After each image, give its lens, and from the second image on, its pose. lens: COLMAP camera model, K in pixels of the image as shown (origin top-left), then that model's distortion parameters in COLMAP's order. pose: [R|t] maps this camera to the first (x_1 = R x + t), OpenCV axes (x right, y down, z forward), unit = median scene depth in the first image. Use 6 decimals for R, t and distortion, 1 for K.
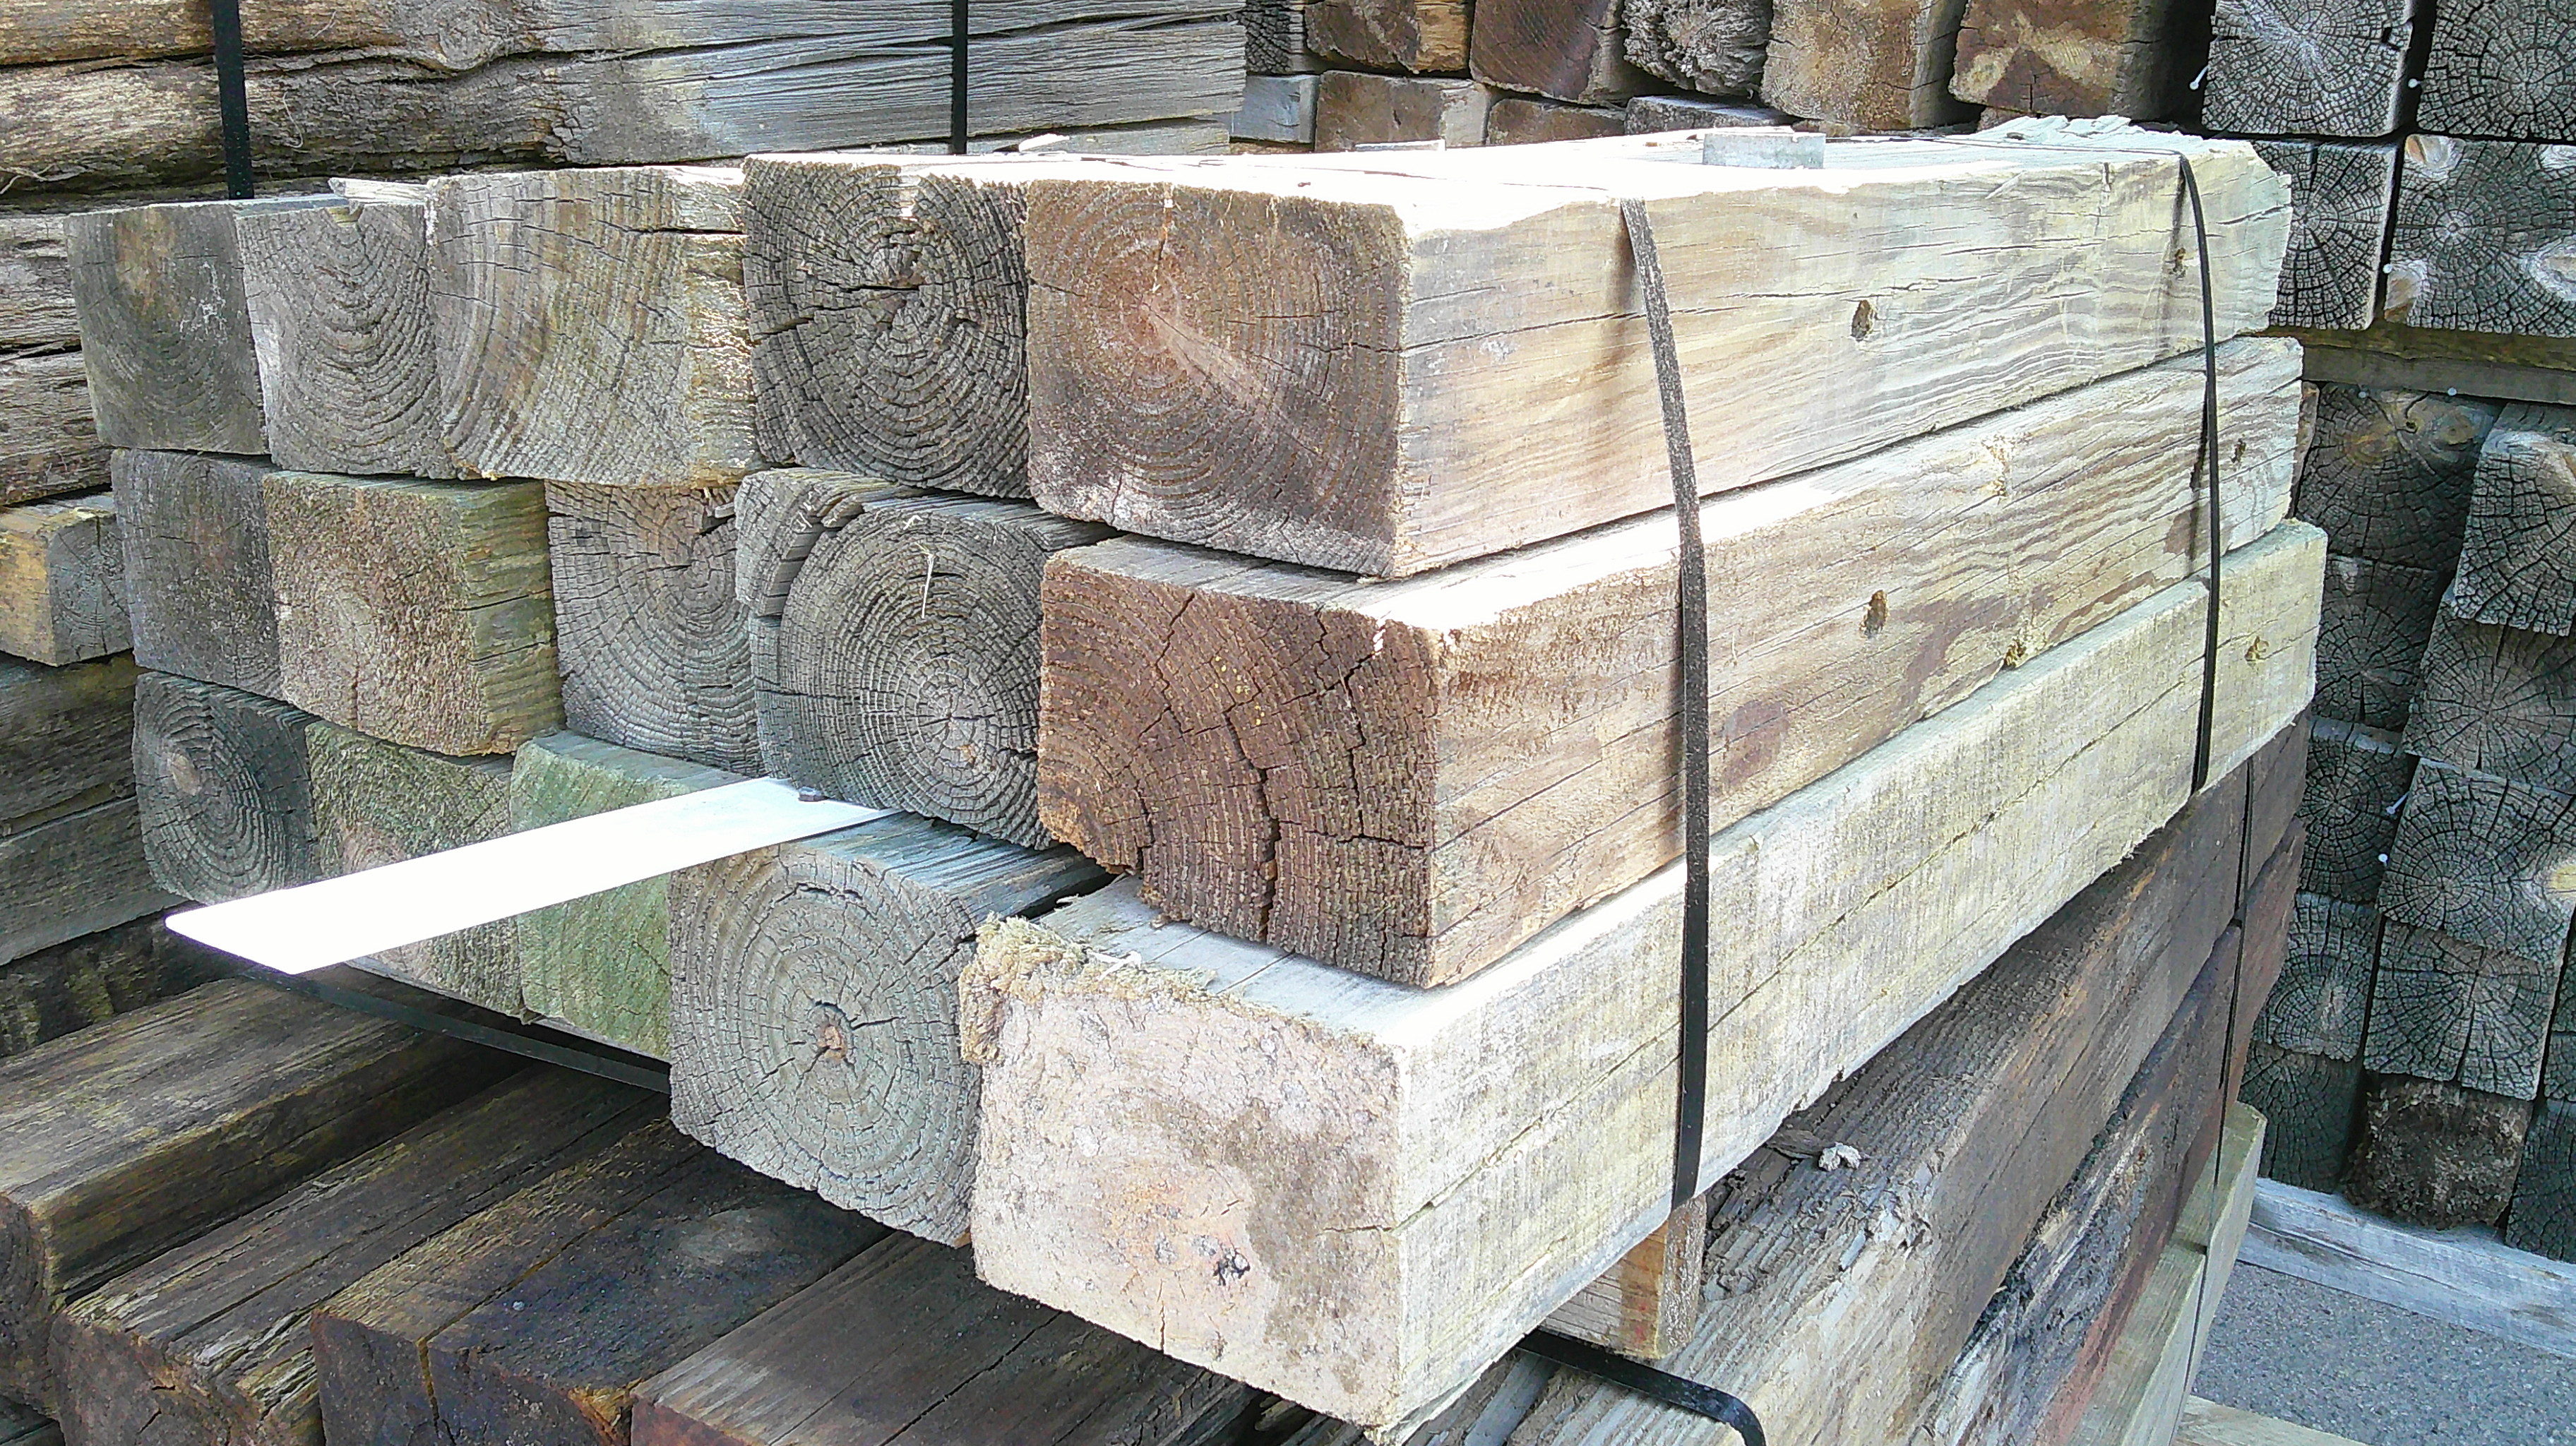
lens RADIAL K [[2258.7, 0, 1325.6], [0, 2258.7, 656.7], [0, 0, 1]] dist [0.118562, -0.275120]
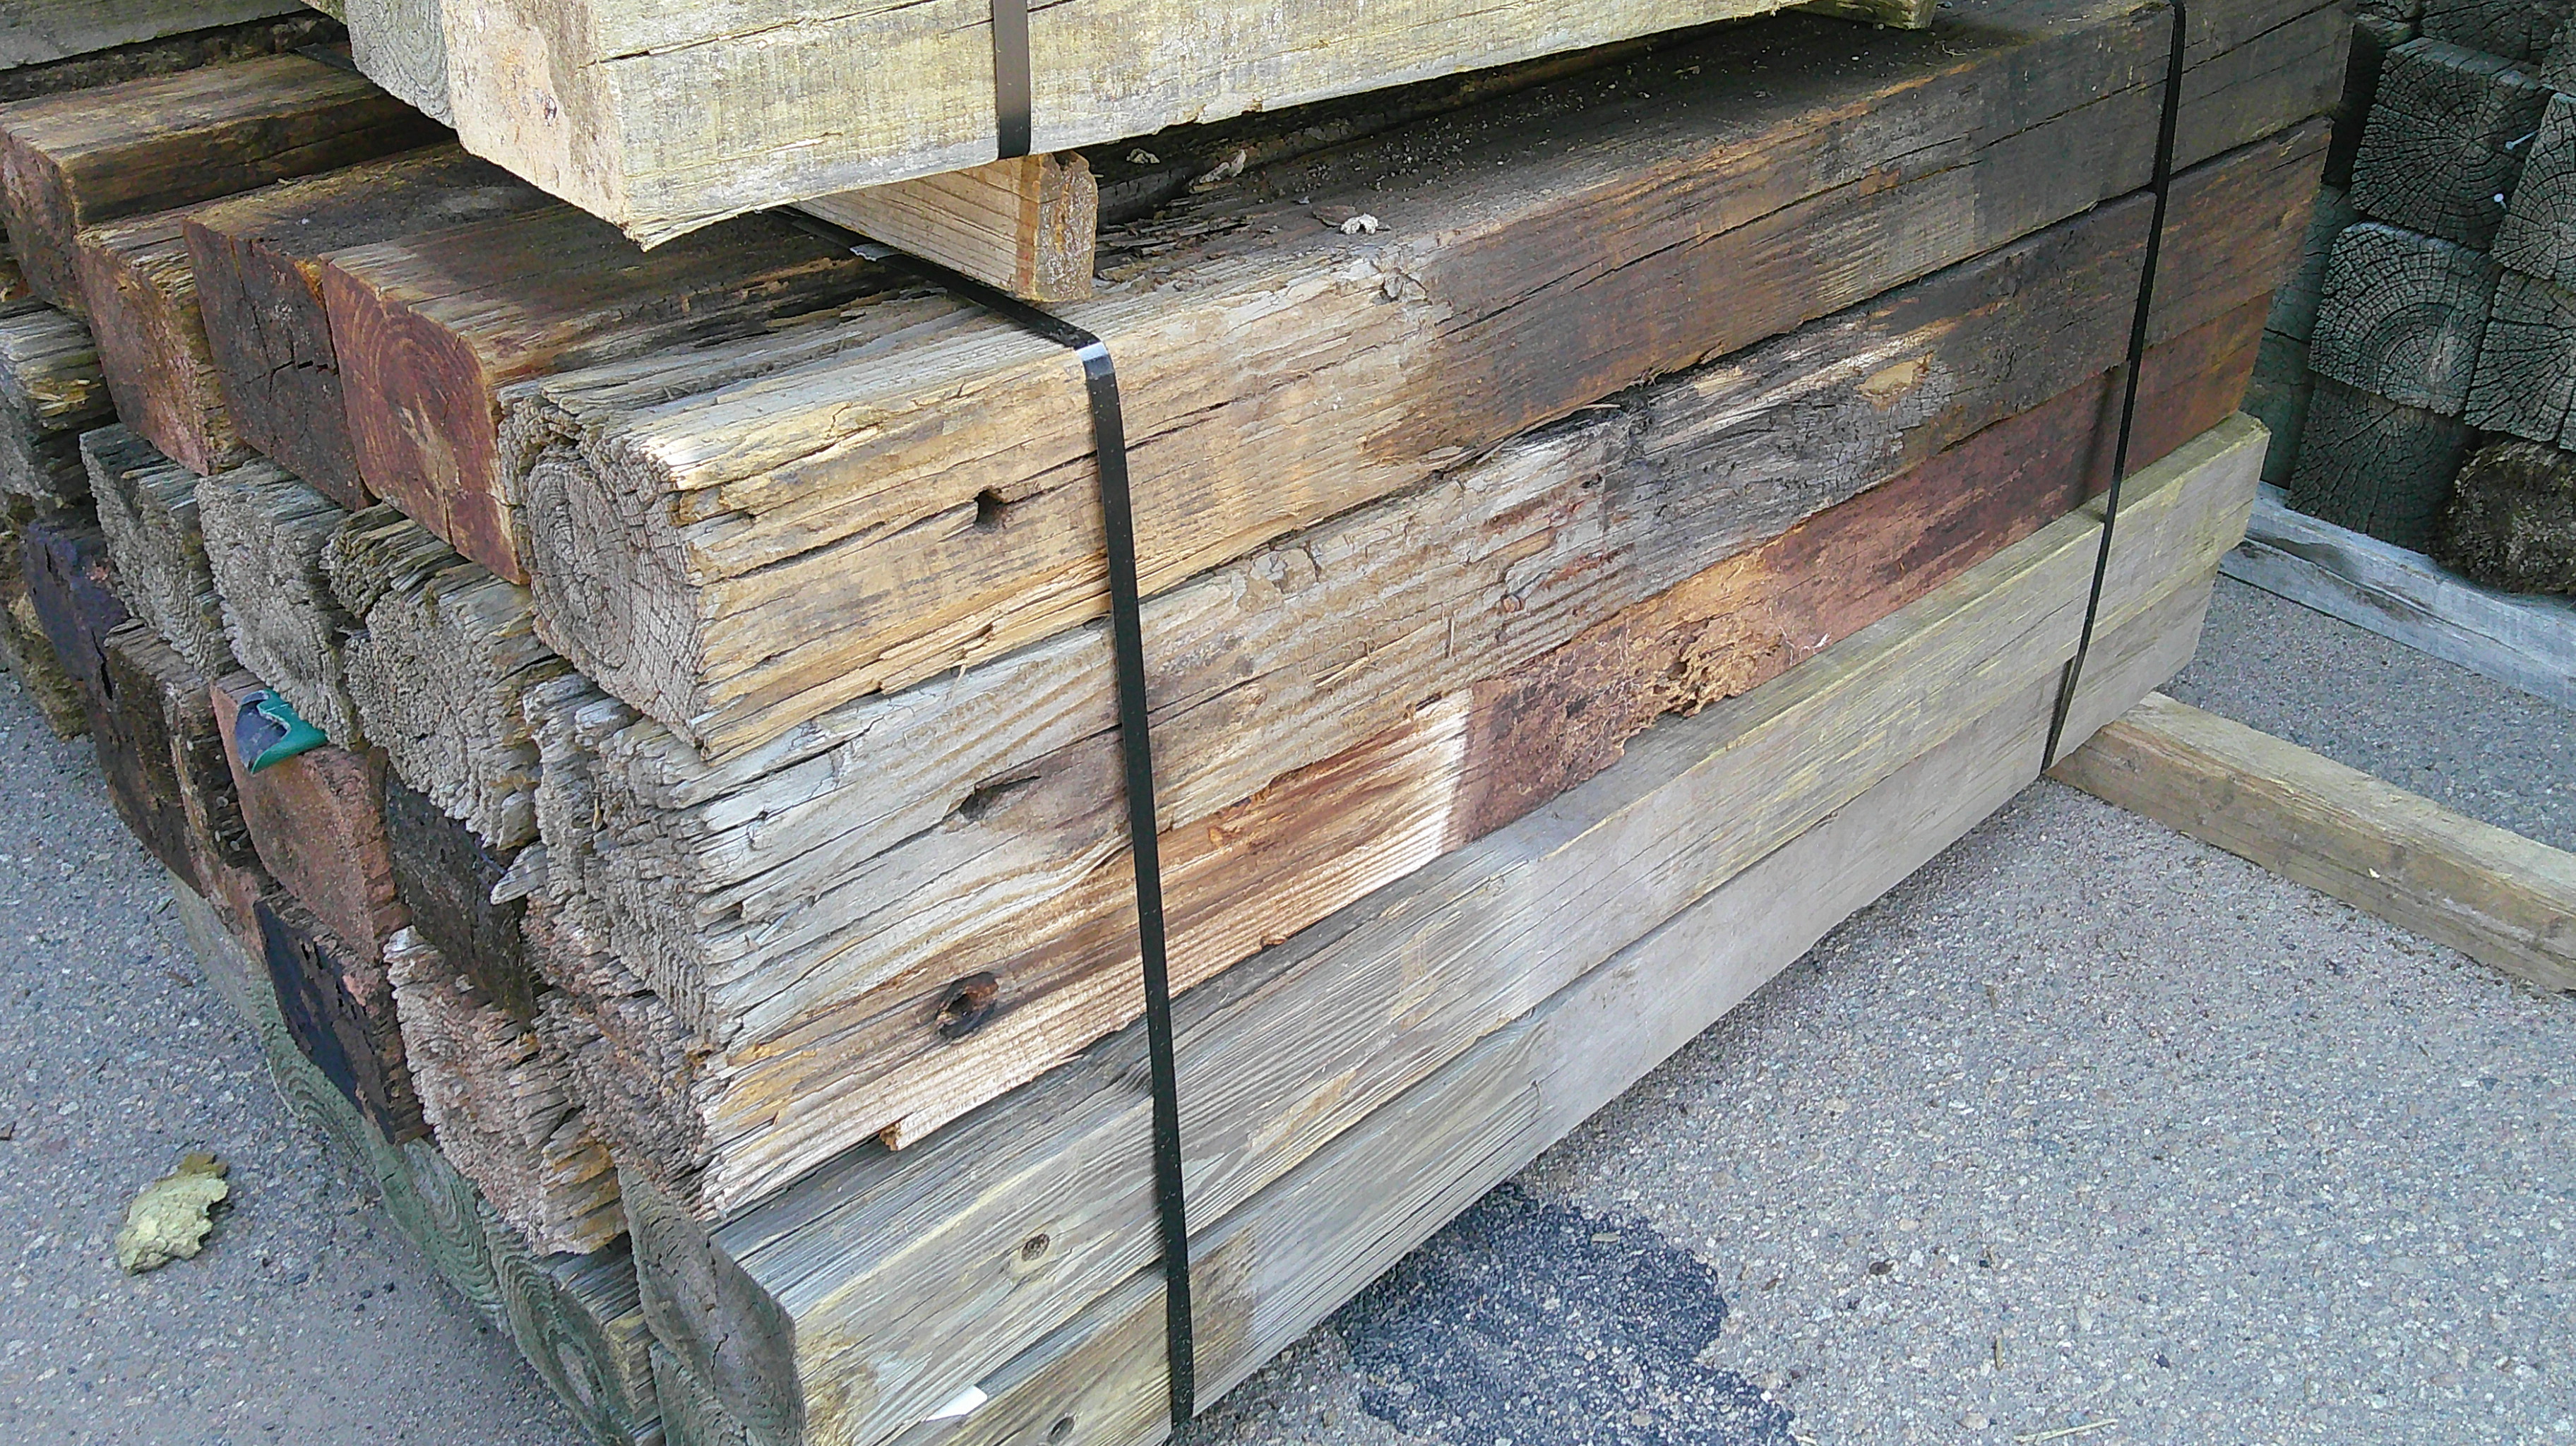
lens RADIAL K [[2258.7, 0, 1325.6], [0, 2258.7, 656.7], [0, 0, 1]] dist [0.118562, -0.275120]
pose [[0.964682, 0.116661, -0.236174, 0.236796], [-0.058260, 0.968870, 0.240616, 0.072753], [0.256892, -0.218359, 0.941449, -0.066696]]
